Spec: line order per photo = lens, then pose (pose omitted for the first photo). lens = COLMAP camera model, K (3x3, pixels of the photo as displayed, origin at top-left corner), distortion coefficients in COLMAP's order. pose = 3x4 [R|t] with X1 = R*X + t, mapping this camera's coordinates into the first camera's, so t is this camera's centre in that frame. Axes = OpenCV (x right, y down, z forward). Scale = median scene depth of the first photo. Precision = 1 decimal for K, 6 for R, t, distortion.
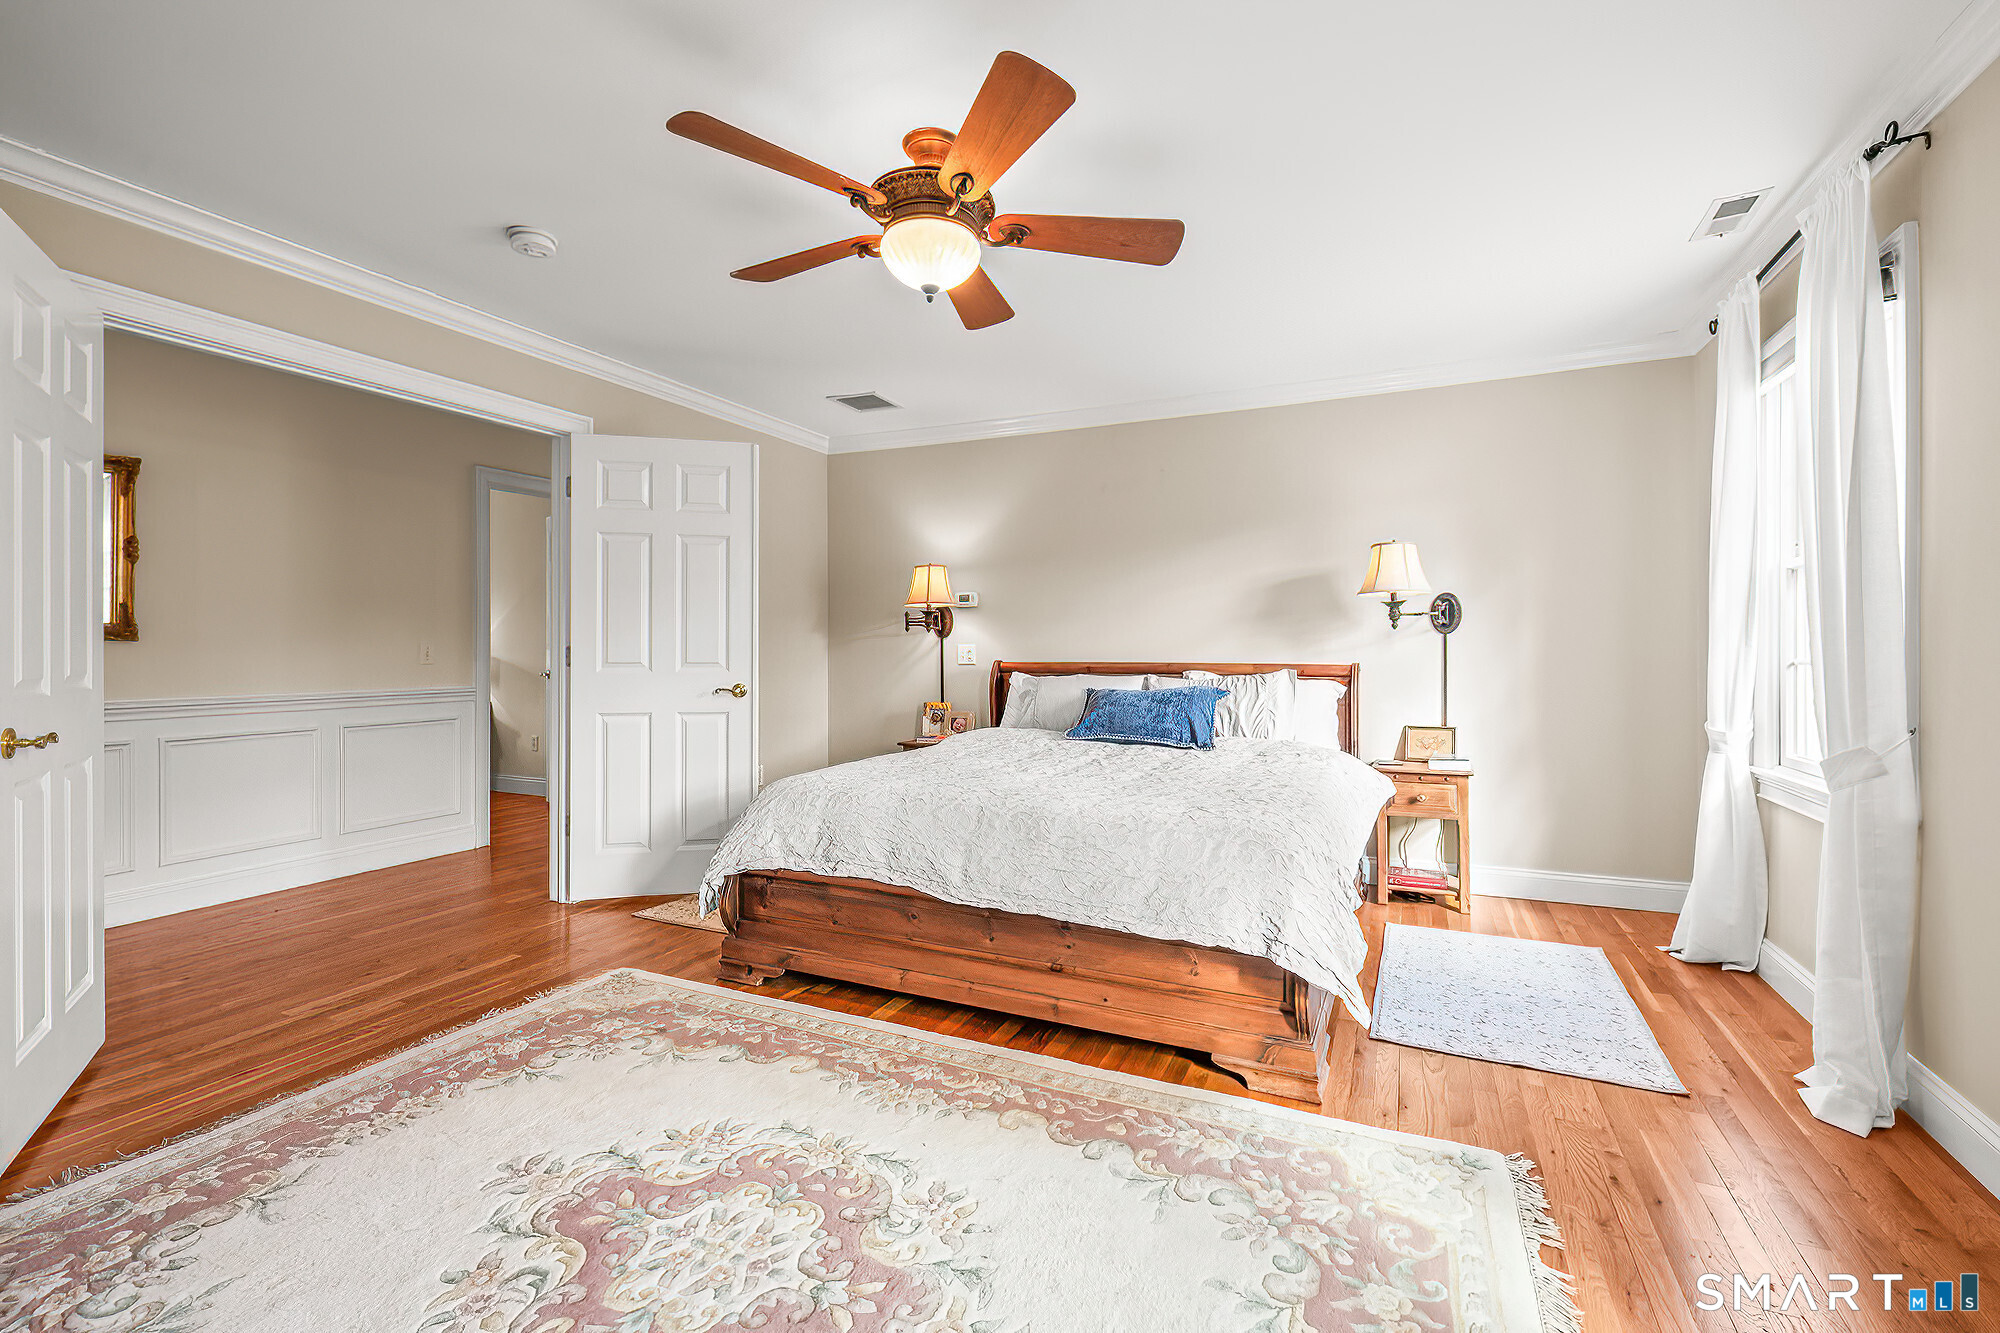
lens RADIAL K [[861.5, 0, 1007.9], [0, 861.5, 649.7], [0, 0, 1]] dist [-0.015592, 0.000809]
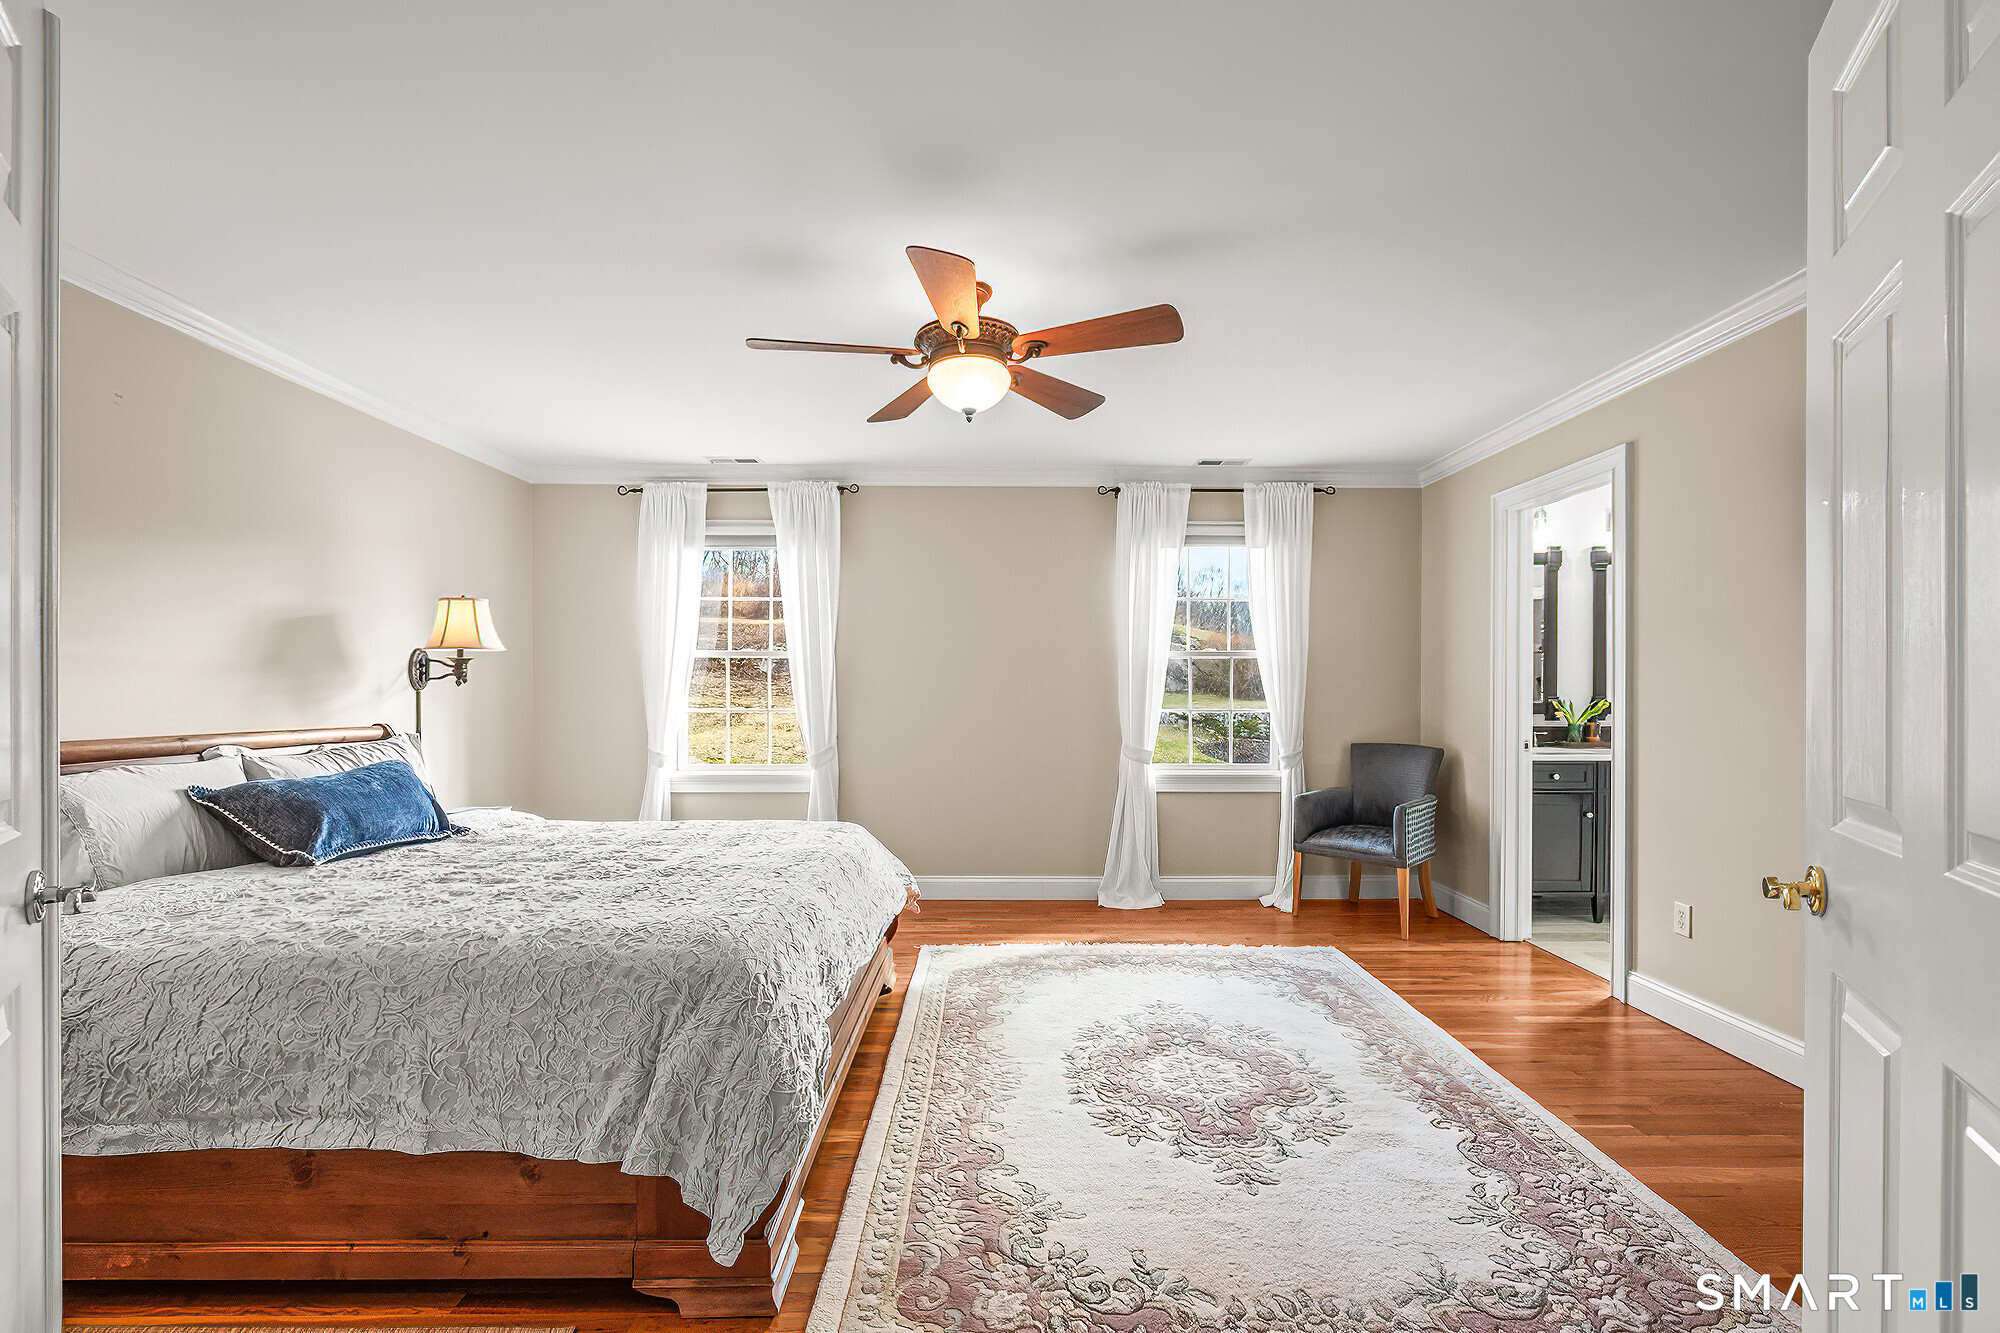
lens RADIAL K [[861.5, 0, 1007.6], [0, 861.5, 680.2], [0, 0, 1]] dist [-0.015592, 0.000809]
pose [[-0.425306, 0.005867, 0.905031, -1.421241], [0.001458, 0.999982, -0.005798, -0.048868], [-0.905048, -0.001146, -0.425307, 1.710272]]
